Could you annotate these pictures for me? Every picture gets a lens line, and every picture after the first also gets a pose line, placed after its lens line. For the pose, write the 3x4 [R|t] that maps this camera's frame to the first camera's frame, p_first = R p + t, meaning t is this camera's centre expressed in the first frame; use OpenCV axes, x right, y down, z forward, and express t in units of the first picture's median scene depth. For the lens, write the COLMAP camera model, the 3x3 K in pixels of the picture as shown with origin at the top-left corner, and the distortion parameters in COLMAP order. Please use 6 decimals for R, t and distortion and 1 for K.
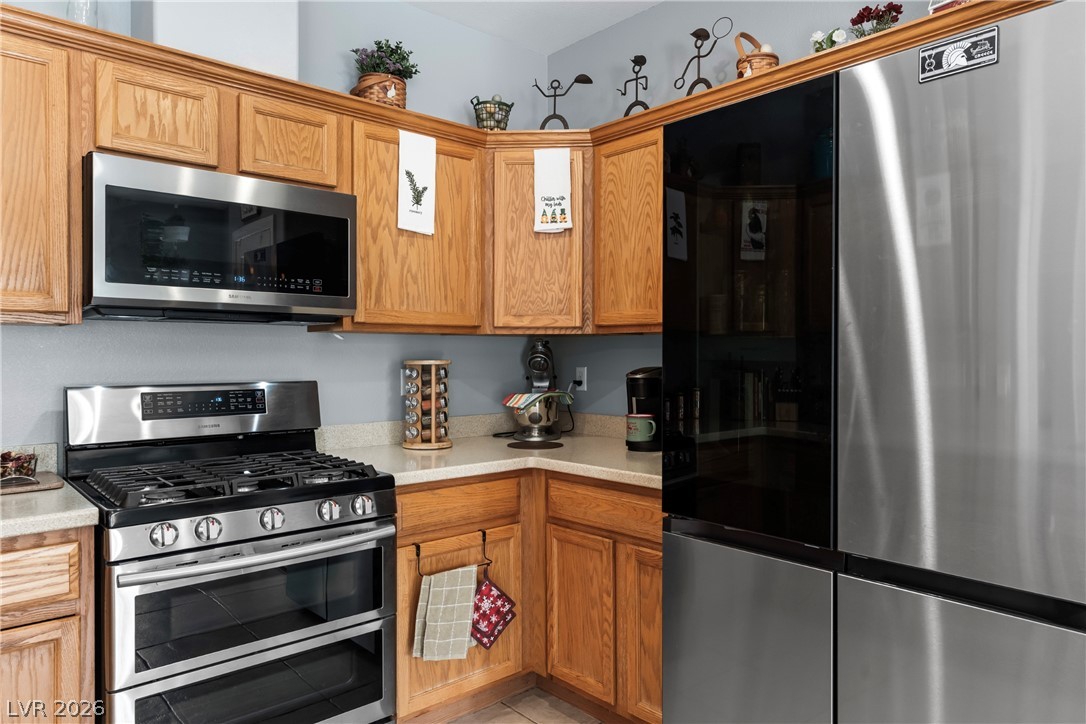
lens RADIAL K [[712.2, 0, 543.7], [0, 712.2, 360.8], [0, 0, 1]] dist [0.002131, -0.002063]
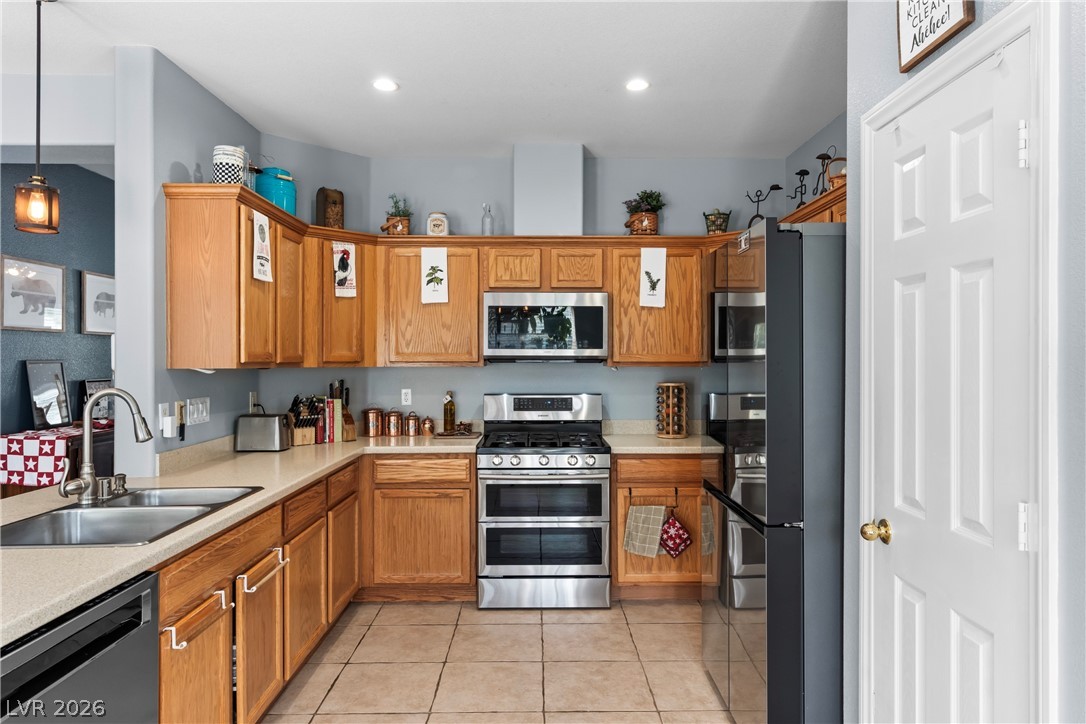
lens RADIAL K [[698.7, 0, 543.0], [0, 698.7, 361.9], [0, 0, 1]] dist [0.000237, -0.000187]
pose [[0.749874, -0.000046, -0.661581, 0.754527], [-0.005046, 0.999971, -0.005788, -0.042752], [0.661562, 0.007678, 0.749851, -0.422058]]
